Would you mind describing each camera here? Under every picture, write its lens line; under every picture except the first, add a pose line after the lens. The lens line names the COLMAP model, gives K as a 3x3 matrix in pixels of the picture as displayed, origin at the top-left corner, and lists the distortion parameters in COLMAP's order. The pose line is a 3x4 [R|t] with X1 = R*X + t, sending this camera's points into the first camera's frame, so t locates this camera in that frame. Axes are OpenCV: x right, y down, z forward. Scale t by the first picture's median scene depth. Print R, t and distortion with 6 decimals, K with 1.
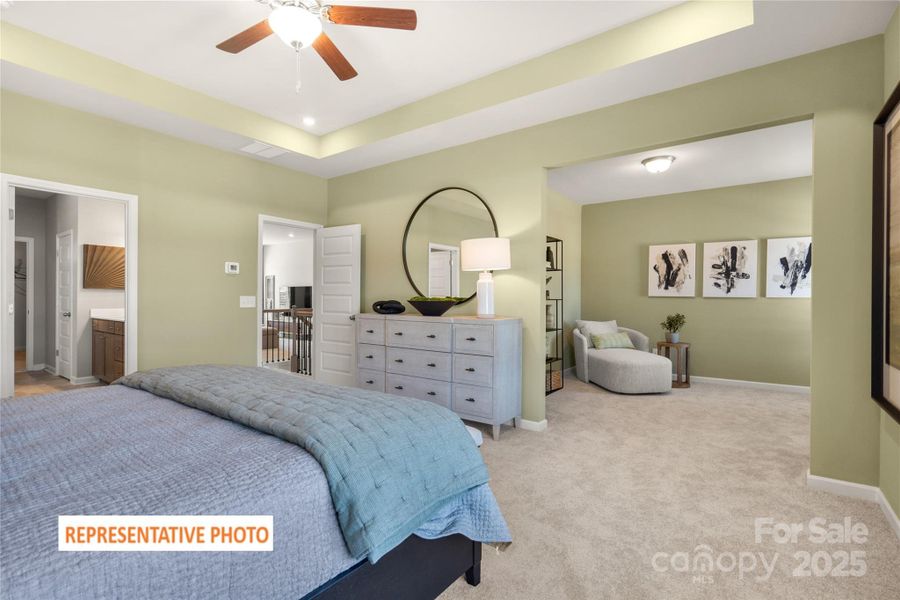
lens RADIAL K [[428.5, 0, 449.0], [0, 428.5, 297.6], [0, 0, 1]] dist [0.003586, 0.000015]
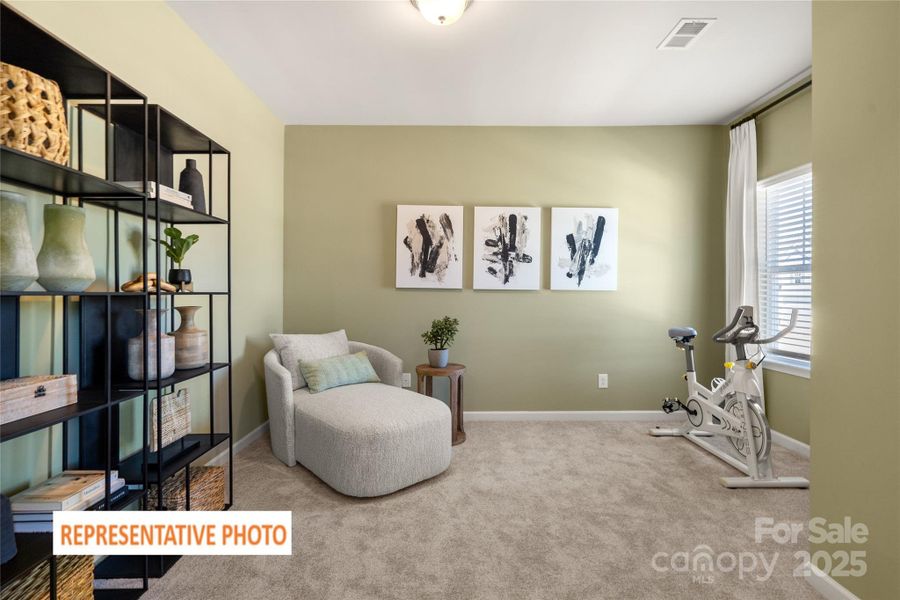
lens RADIAL K [[428.5, 0, 449.6], [0, 428.5, 293.8], [0, 0, 1]] dist [0.003586, 0.000015]
pose [[0.799283, -0.001938, 0.600952, 0.175639], [-0.000567, 0.999992, 0.003979, 0.002979], [-0.600955, -0.003521, 0.799275, 0.512231]]
